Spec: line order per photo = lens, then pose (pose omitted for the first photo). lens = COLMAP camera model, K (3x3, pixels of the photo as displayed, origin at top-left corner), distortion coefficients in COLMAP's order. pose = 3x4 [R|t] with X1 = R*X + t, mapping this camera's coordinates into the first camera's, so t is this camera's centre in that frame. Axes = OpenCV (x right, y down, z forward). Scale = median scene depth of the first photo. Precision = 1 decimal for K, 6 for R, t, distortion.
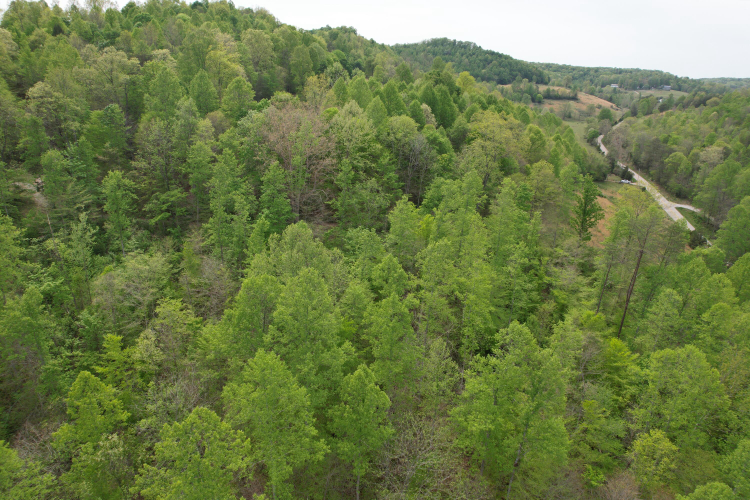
lens RADIAL K [[482.3, 0, 375.2], [0, 482.3, 250.5], [0, 0, 1]] dist [-0.057642, 0.057127]
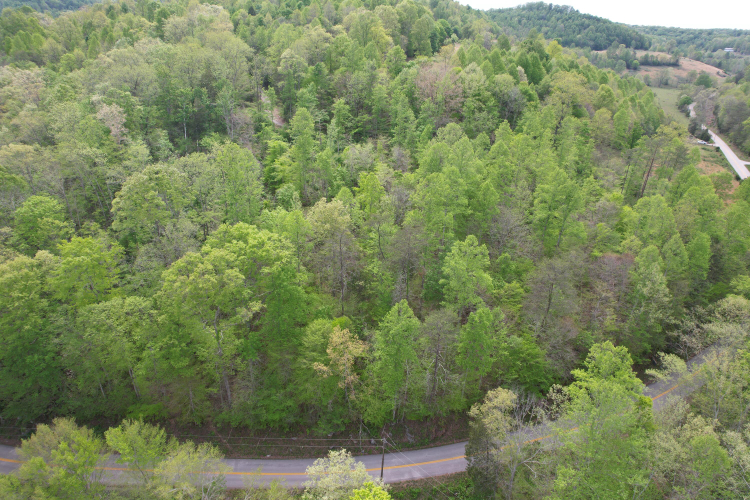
lens RADIAL K [[482.3, 0, 368.4], [0, 482.3, 256.7], [0, 0, 1]] dist [-0.057642, 0.057127]
pose [[0.984250, 0.070485, -0.162123, -0.019503], [-0.057921, 0.995033, 0.080963, 0.046036], [0.167025, -0.070297, 0.983443, -0.137825]]
